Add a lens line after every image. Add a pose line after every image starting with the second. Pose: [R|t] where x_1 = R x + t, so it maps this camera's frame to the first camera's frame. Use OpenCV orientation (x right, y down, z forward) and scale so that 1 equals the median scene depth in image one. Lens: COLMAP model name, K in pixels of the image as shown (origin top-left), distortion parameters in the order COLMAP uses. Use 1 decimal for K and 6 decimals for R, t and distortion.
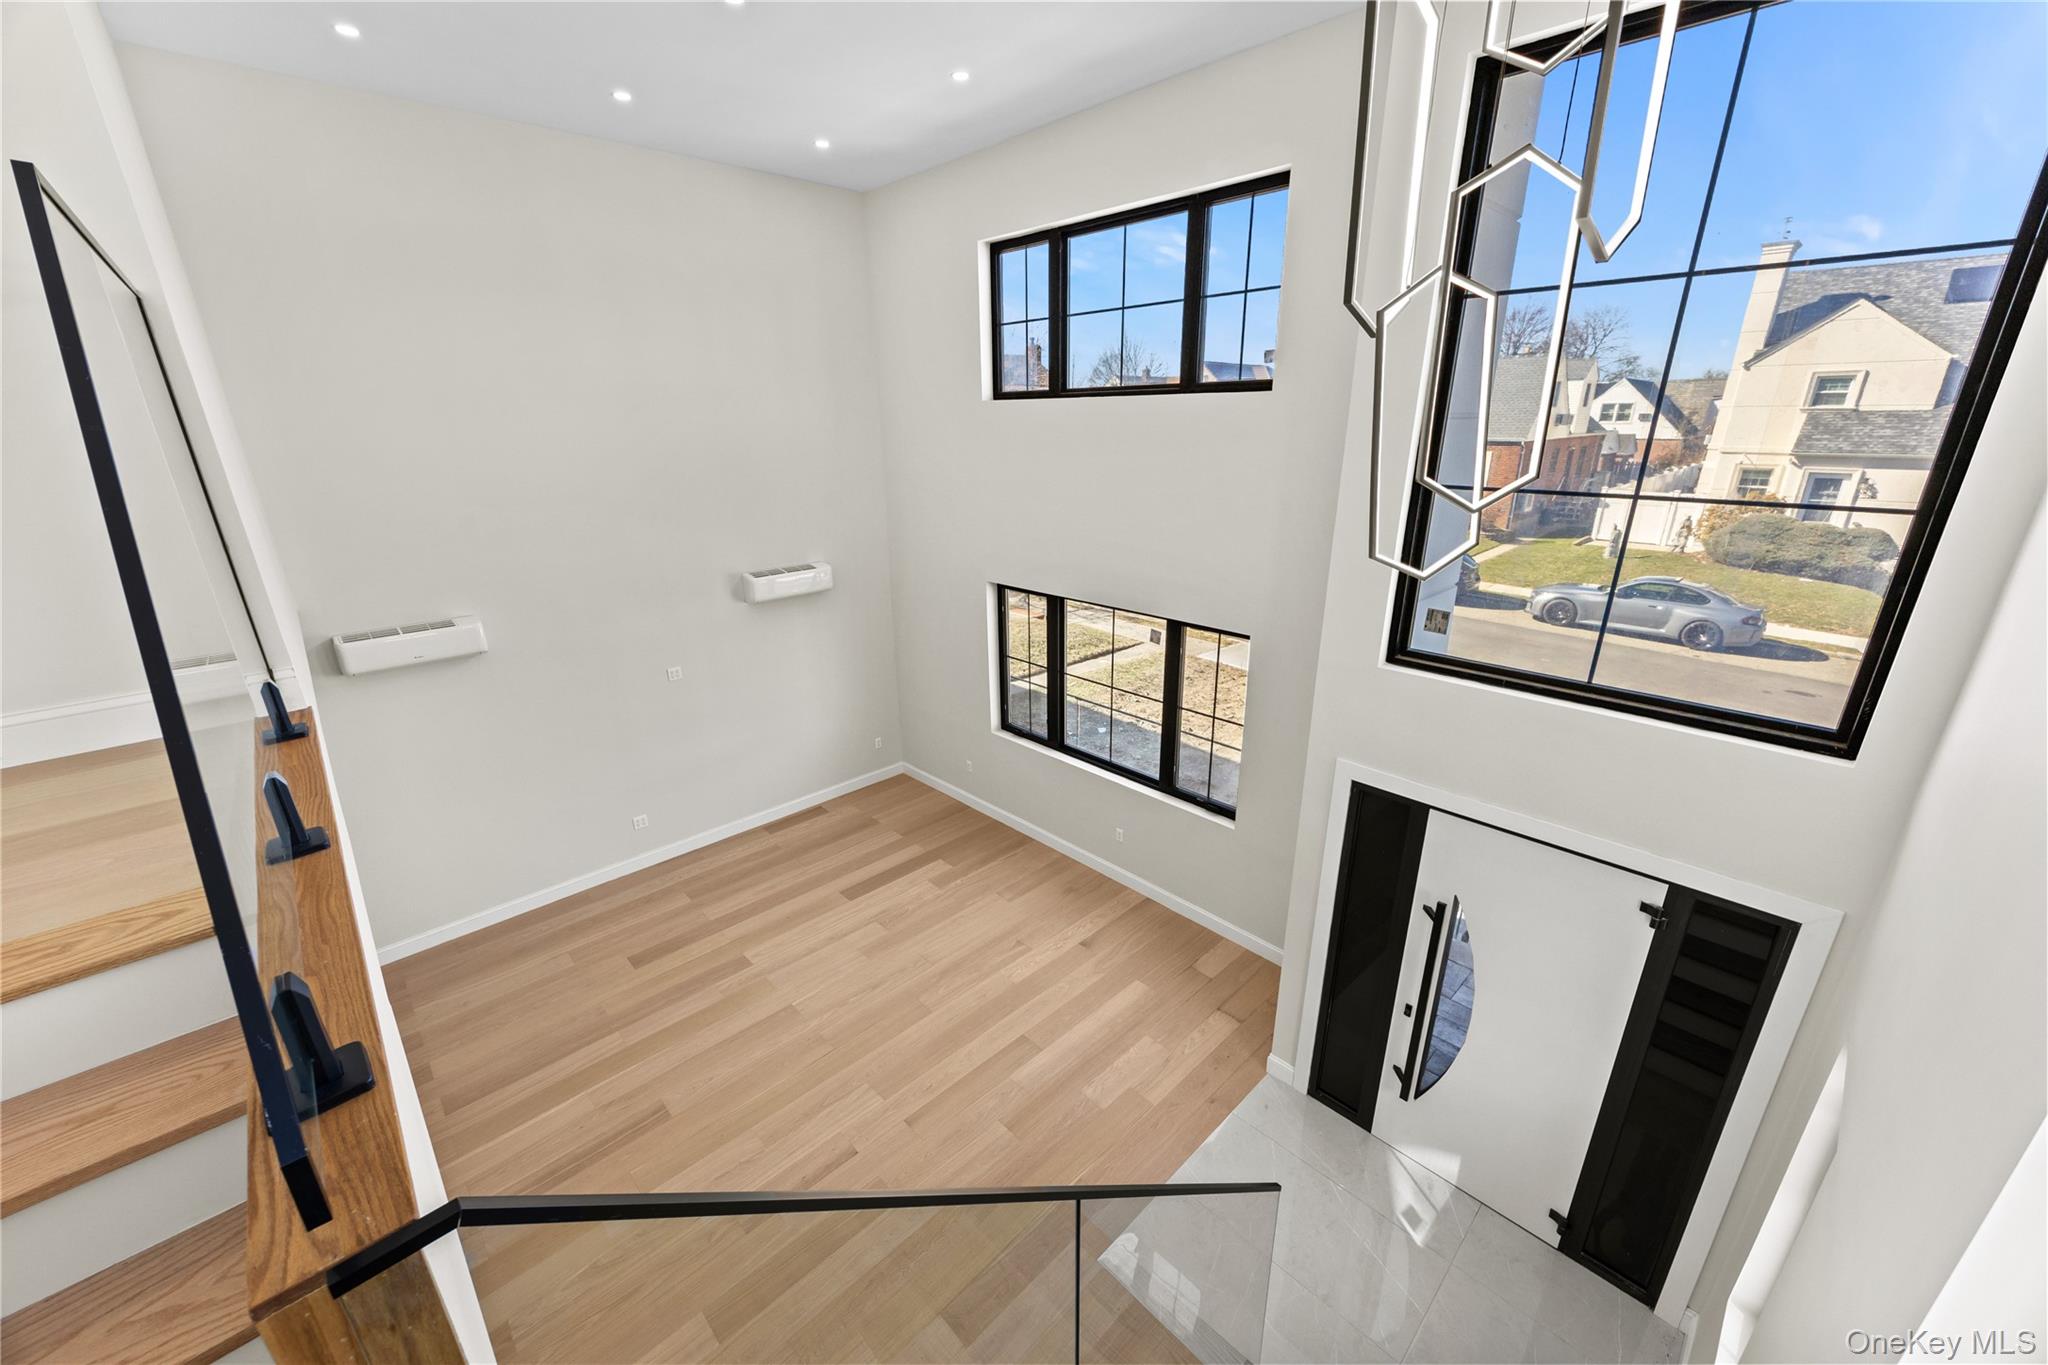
lens RADIAL K [[791.2, 0, 1036.3], [0, 791.2, 649.0], [0, 0, 1]] dist [0.001844, -0.000626]
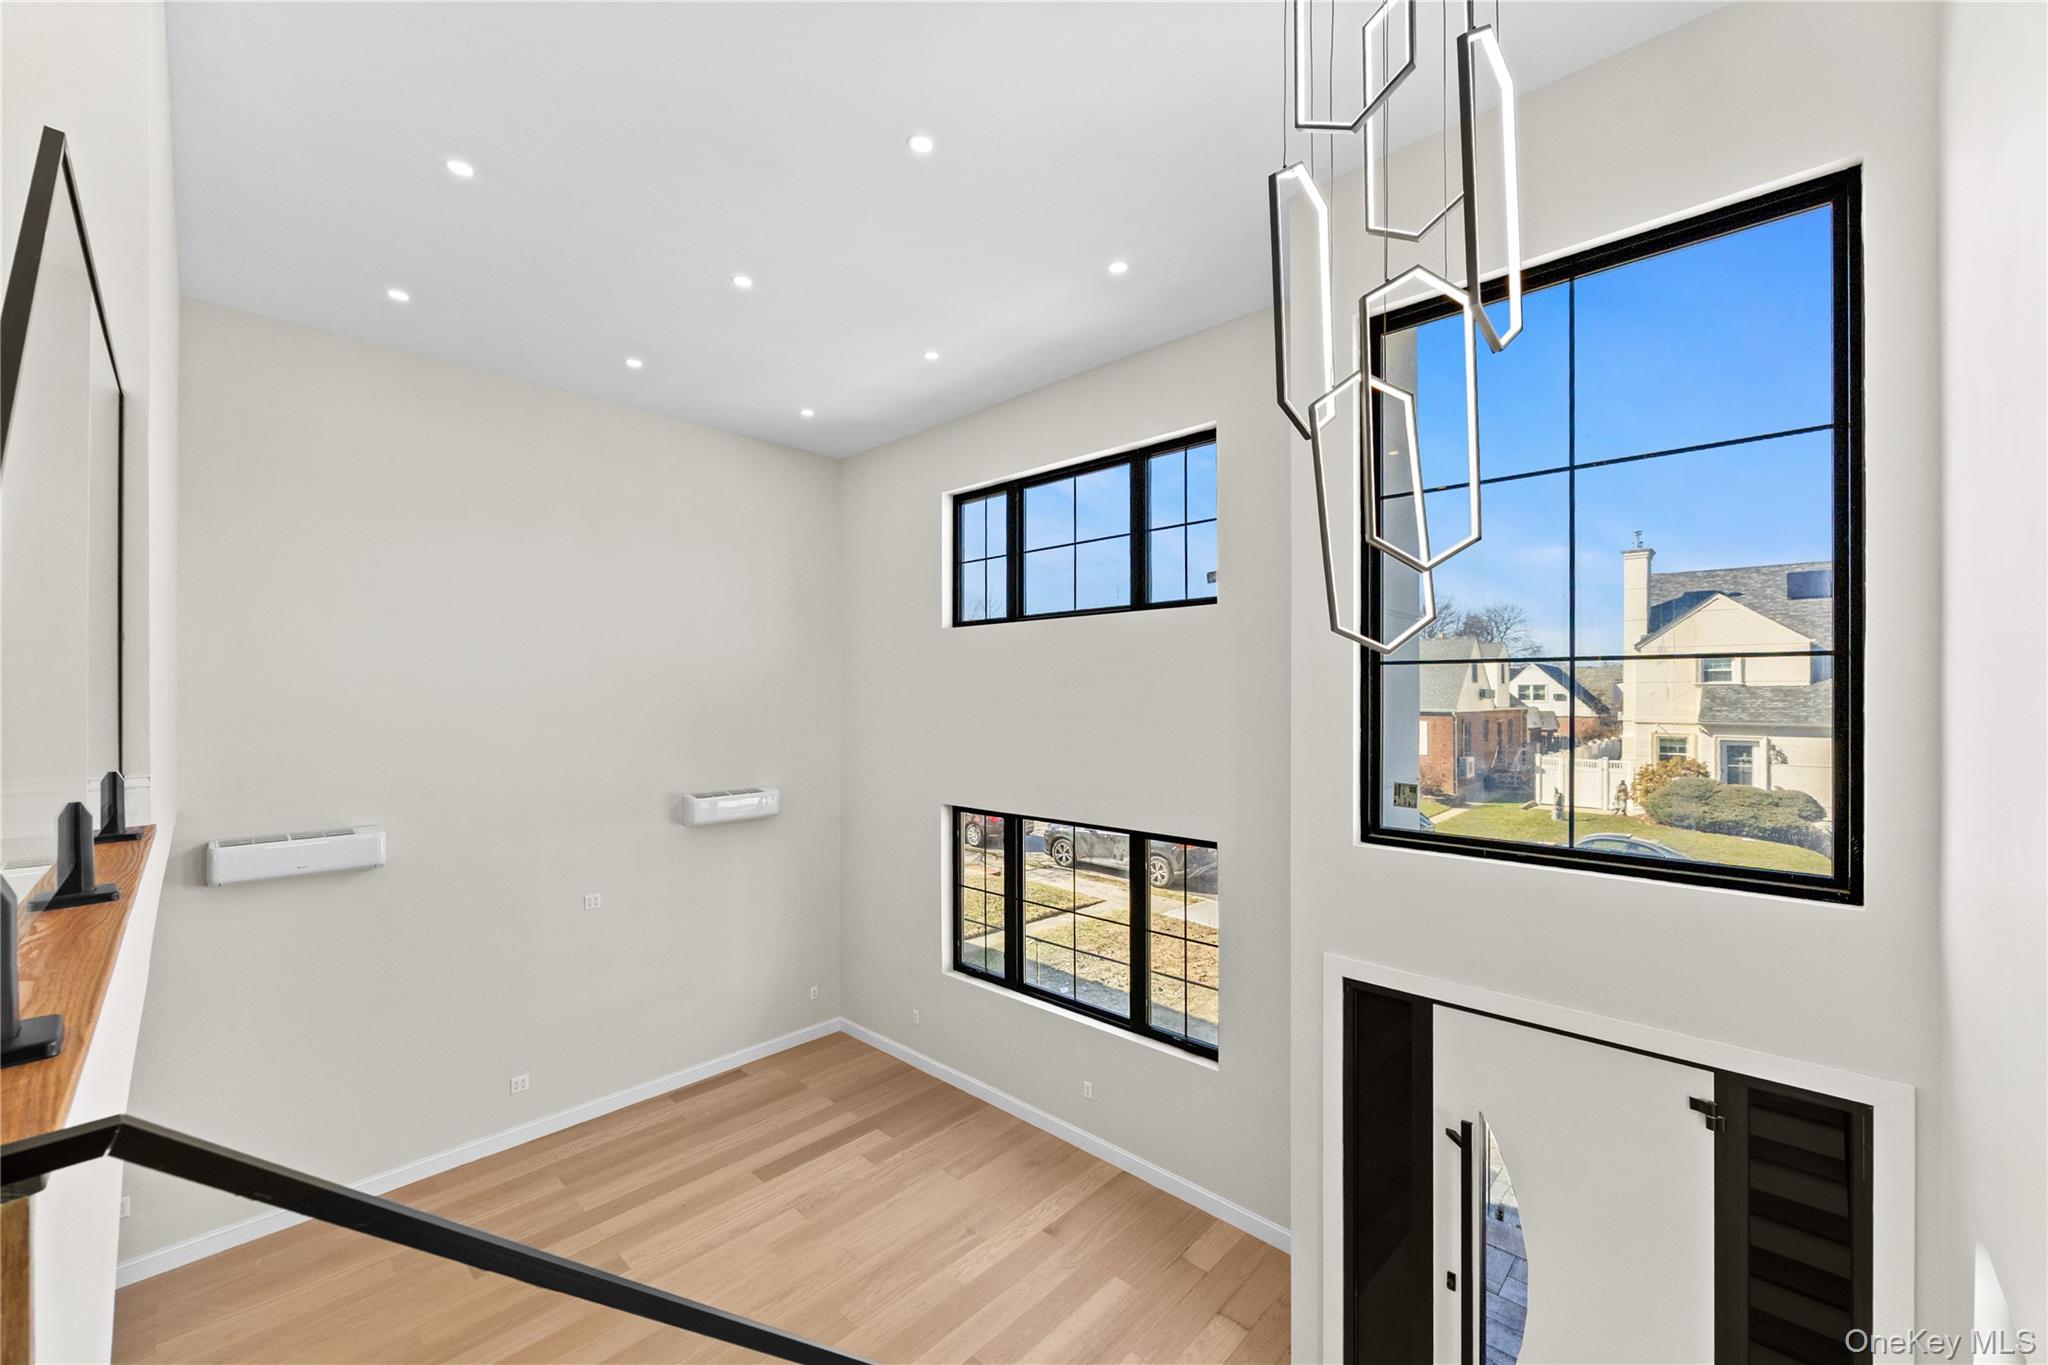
lens RADIAL K [[791.2, 0, 1033.6], [0, 791.2, 687.5], [0, 0, 1]] dist [0.001844, -0.000626]
pose [[0.998673, 0.006497, 0.051091, -0.001396], [0.010988, 0.942297, -0.334599, 0.117100], [-0.050317, 0.334716, 0.940975, 0.044136]]
